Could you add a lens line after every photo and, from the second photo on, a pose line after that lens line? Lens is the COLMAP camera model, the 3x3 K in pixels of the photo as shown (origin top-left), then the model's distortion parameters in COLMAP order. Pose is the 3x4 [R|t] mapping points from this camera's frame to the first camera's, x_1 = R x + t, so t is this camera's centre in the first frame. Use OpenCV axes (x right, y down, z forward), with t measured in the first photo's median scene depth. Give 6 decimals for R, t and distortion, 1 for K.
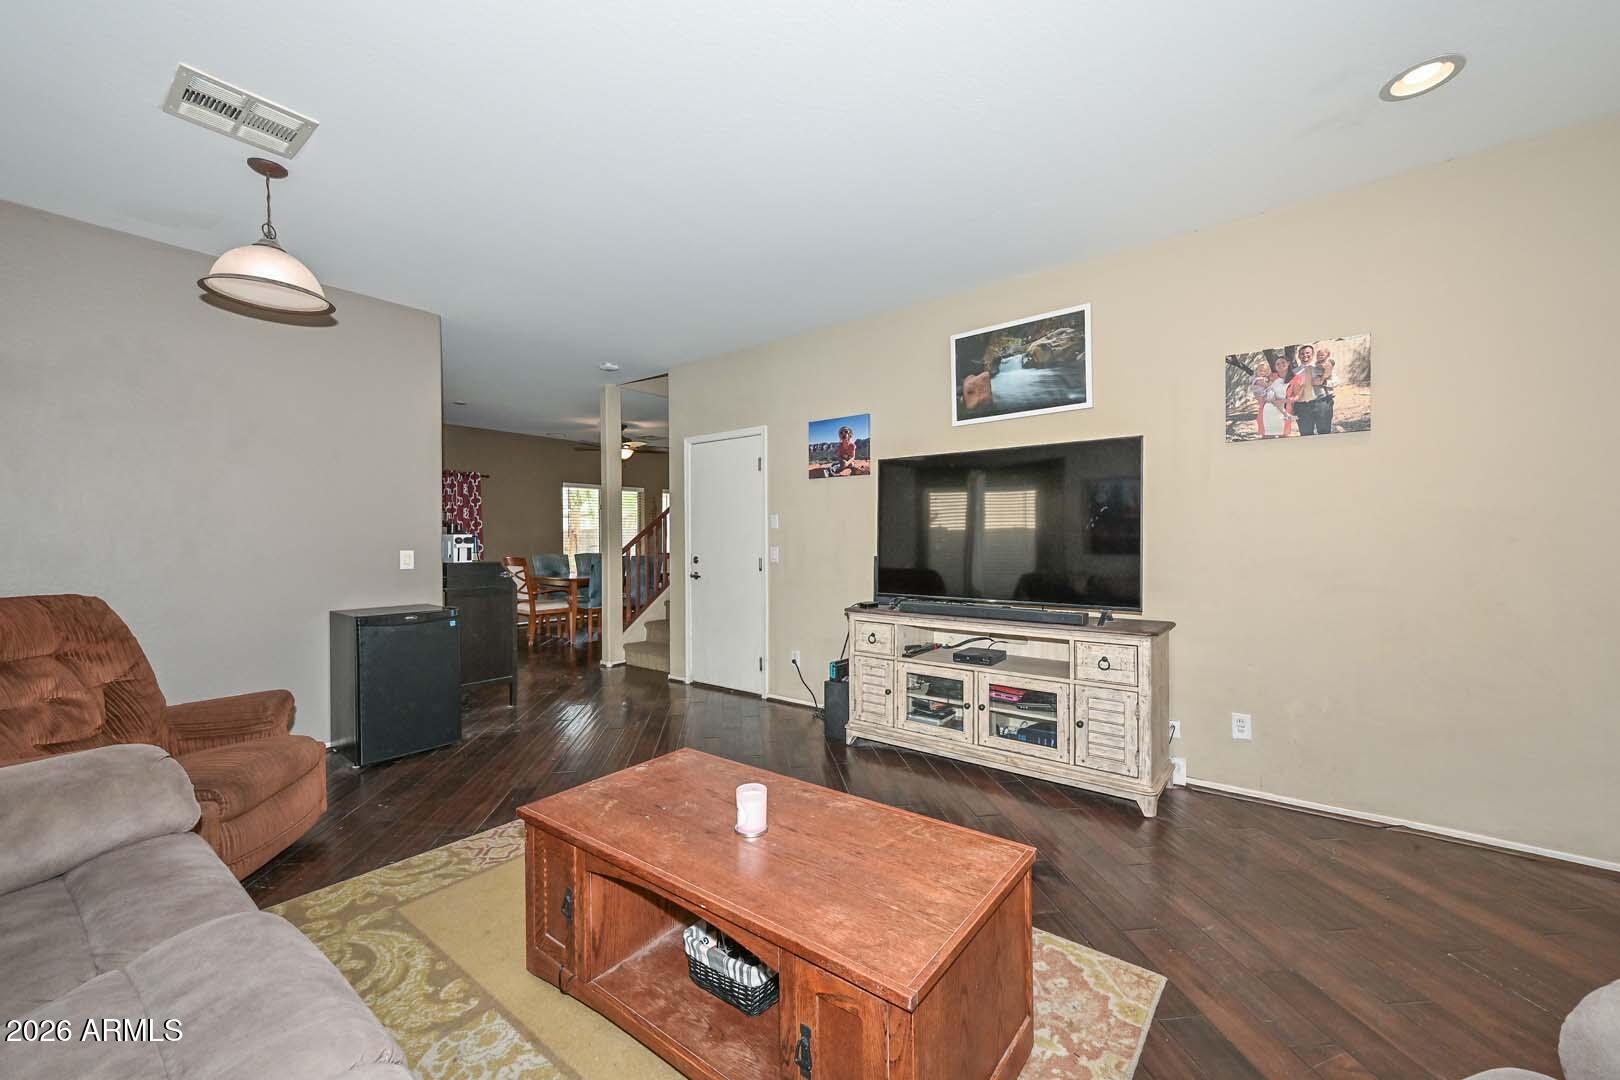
lens RADIAL K [[637.5, 0, 810.0], [0, 637.5, 540.0], [0, 0, 1]] dist [0.001290, 0.000192]
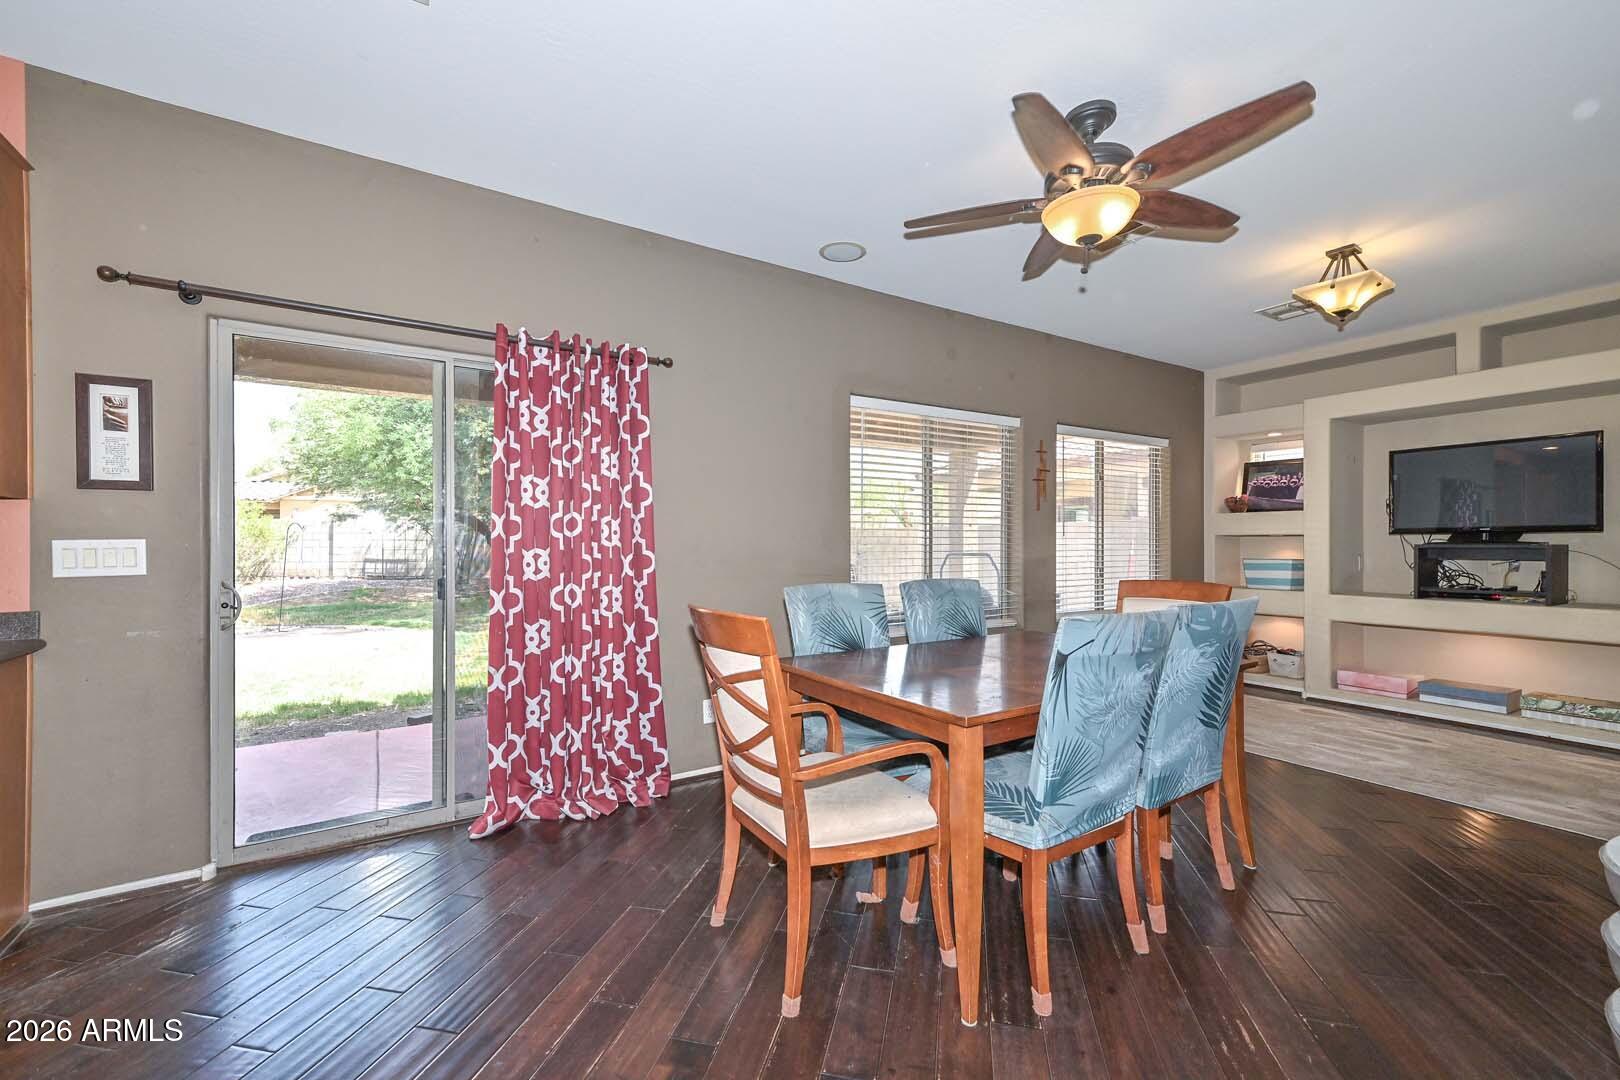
lens RADIAL K [[673.2, 0, 811.1], [0, 673.2, 543.8], [0, 0, 1]] dist [0.019279, 0.000147]
pose [[0.942776, 0.001700, -0.333422, -0.707802], [-0.002136, 0.999997, -0.000941, 0.005959], [0.333419, 0.001600, 0.942777, 1.565041]]
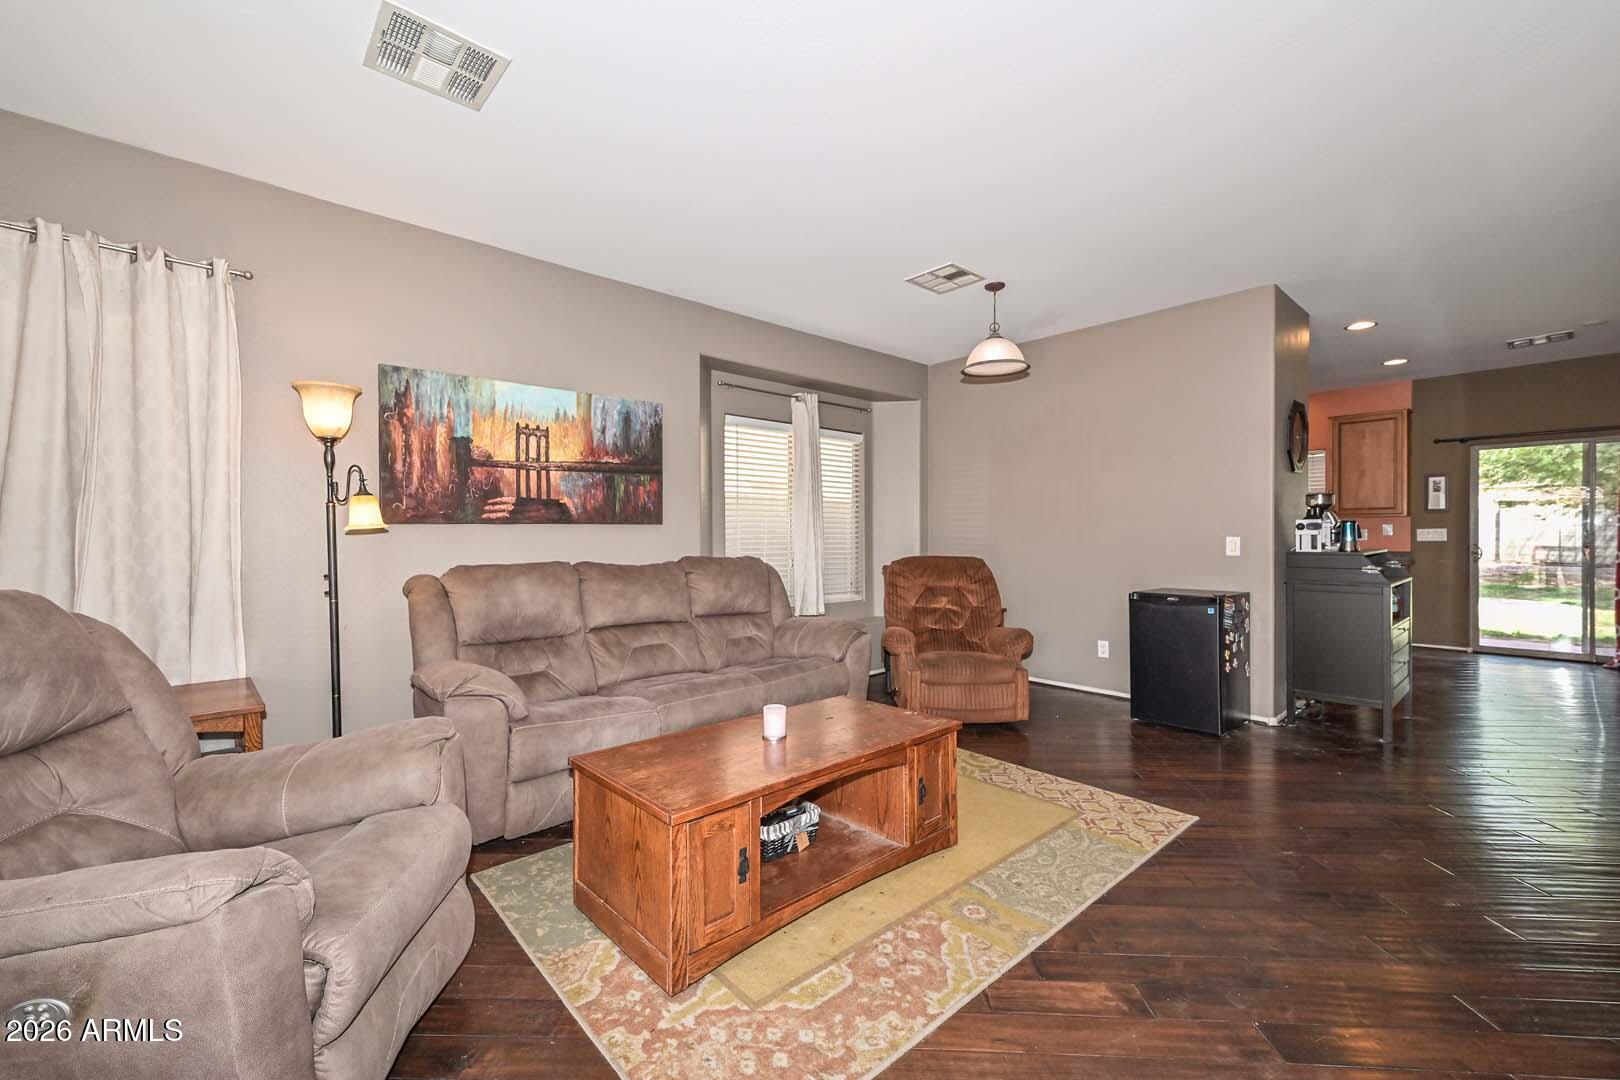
lens RADIAL K [[667.2, 0, 810.0], [0, 667.2, 540.0], [0, 0, 1]] dist [0.007975, 0.000078]
pose [[-0.171325, 0.010013, -0.985164, 0.572844], [0.004758, 0.999945, 0.009336, 0.008638], [0.985203, -0.003088, -0.171363, 0.579892]]
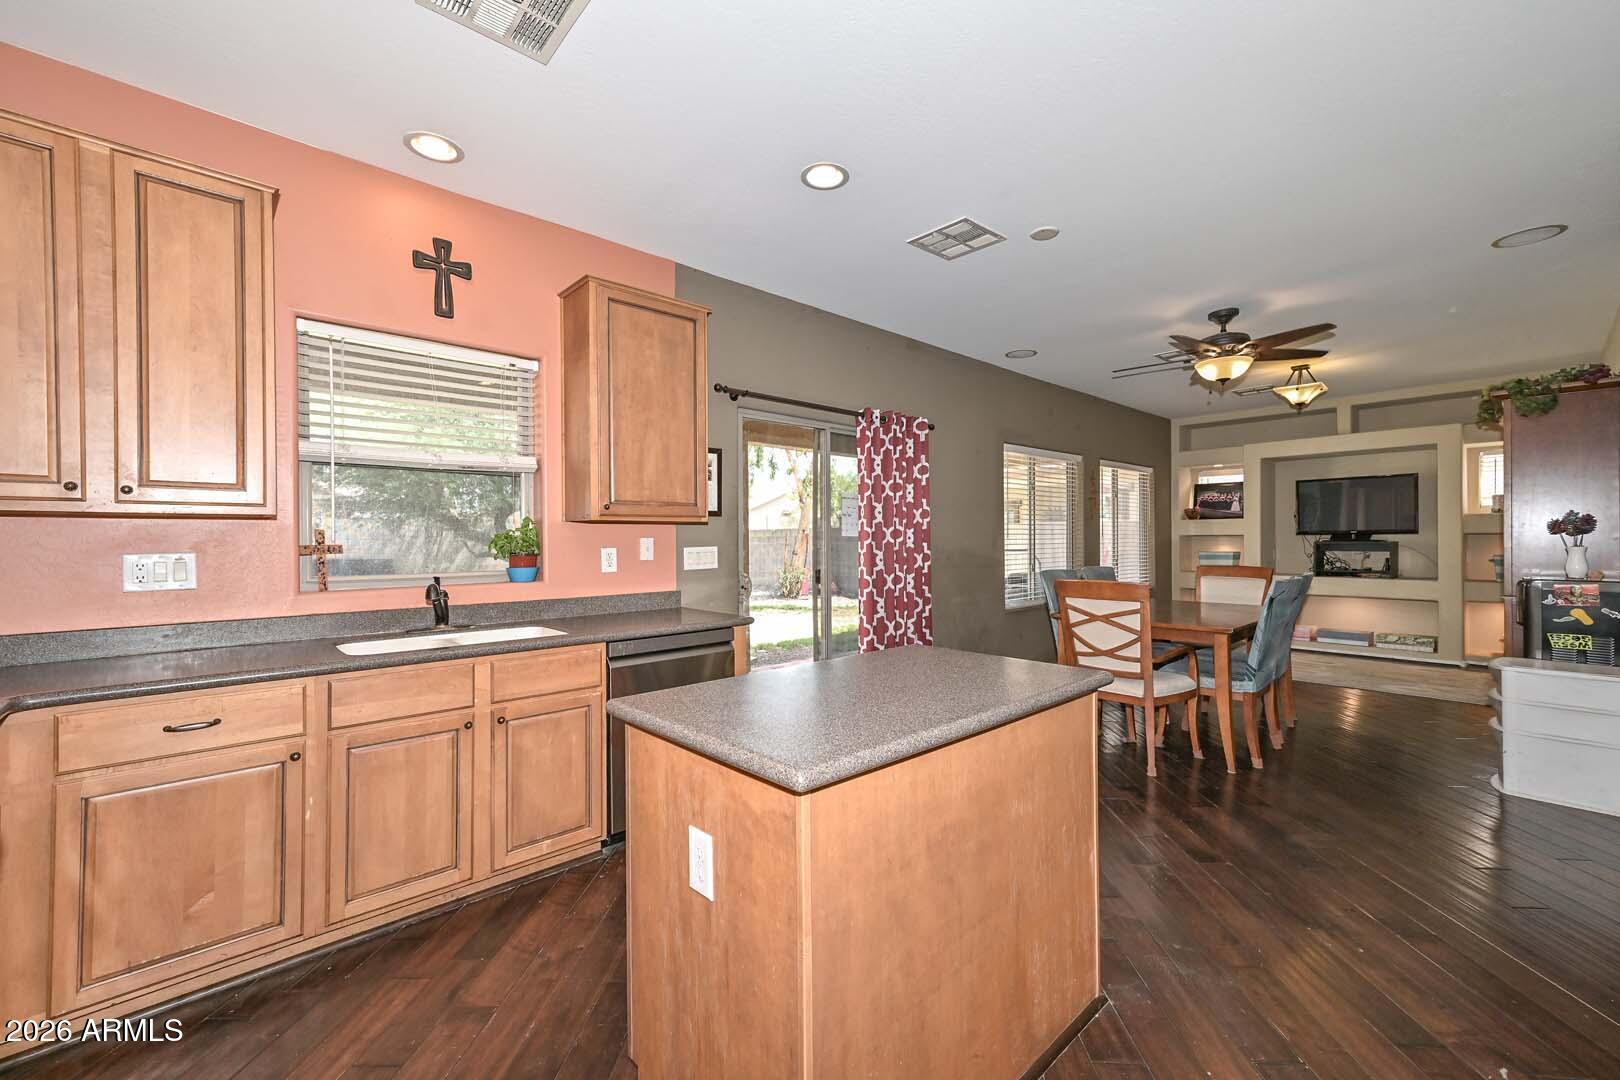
lens RADIAL K [[659.3, 0, 814.4], [0, 659.3, 541.9], [0, 0, 1]] dist [0.011800, 0.000066]
pose [[0.986621, -0.003356, -0.162995, -1.198163], [0.003725, 0.999991, 0.001959, -0.005860], [0.162987, -0.002540, 0.986625, 0.994206]]
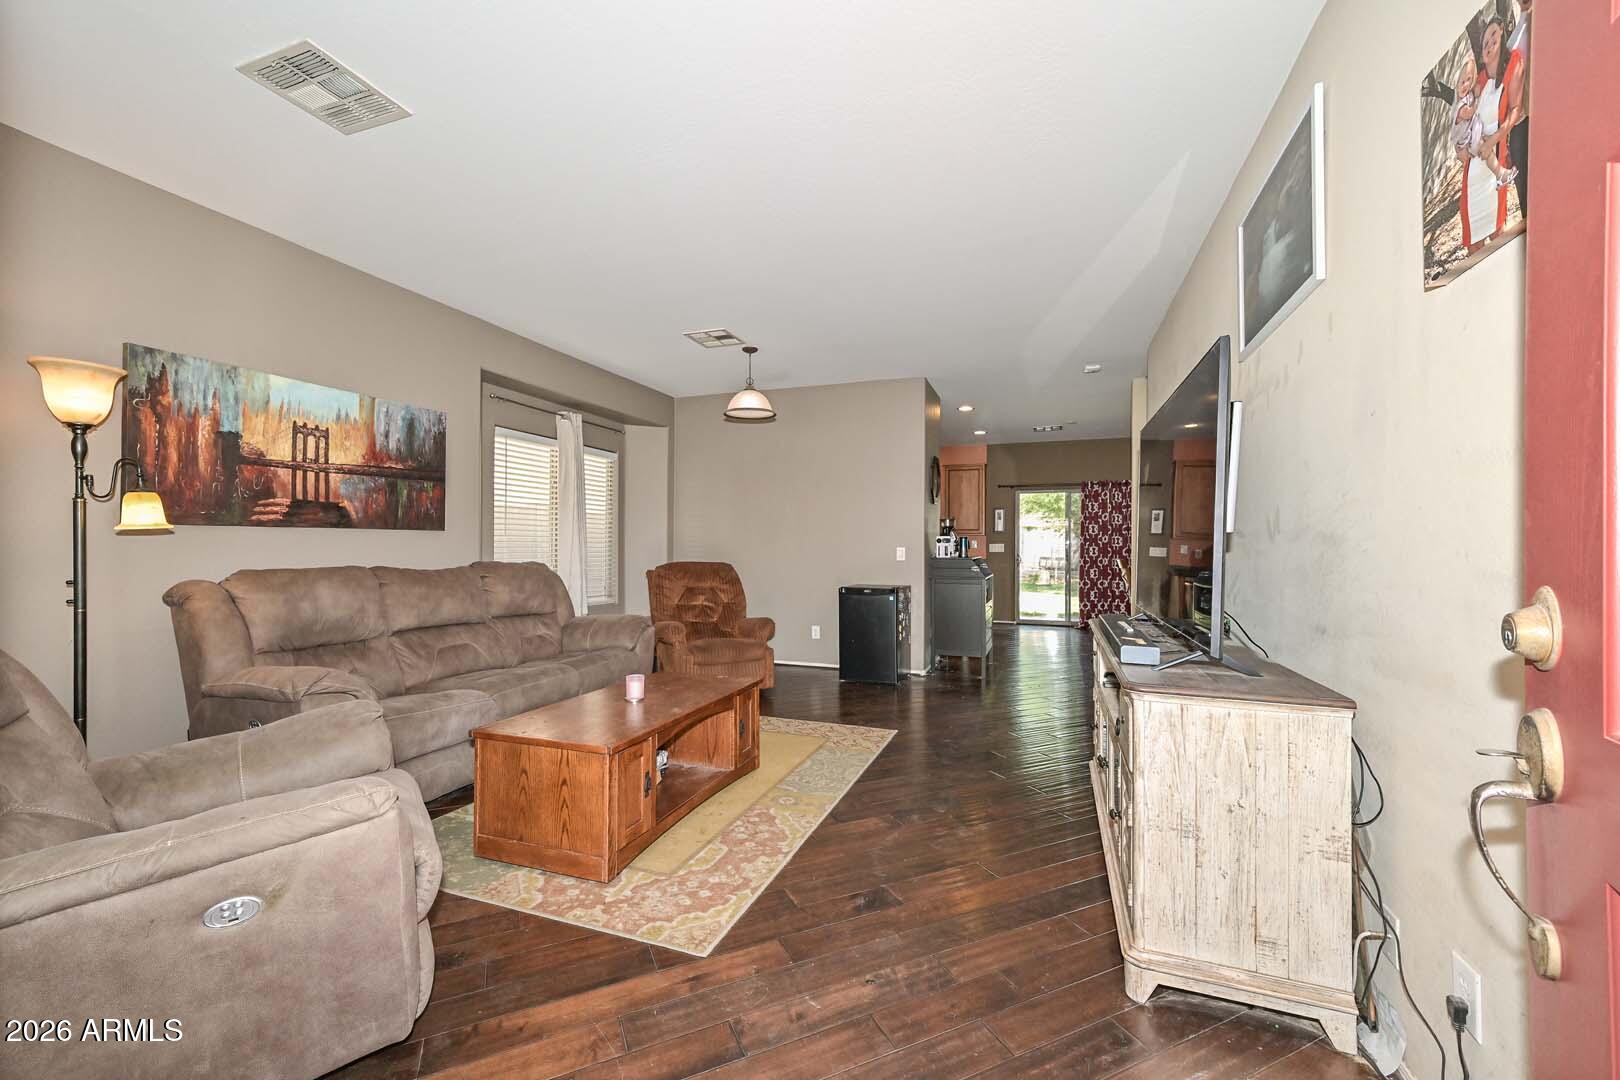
lens RADIAL K [[644.1, 0, 815.3], [0, 644.1, 545.3], [0, 0, 1]] dist [0.002304, 0.000194]
pose [[0.311847, 0.000274, -0.950132, 0.763605], [-0.004597, 0.999989, -0.001221, 0.015404], [0.950121, 0.004748, 0.311845, 0.399828]]
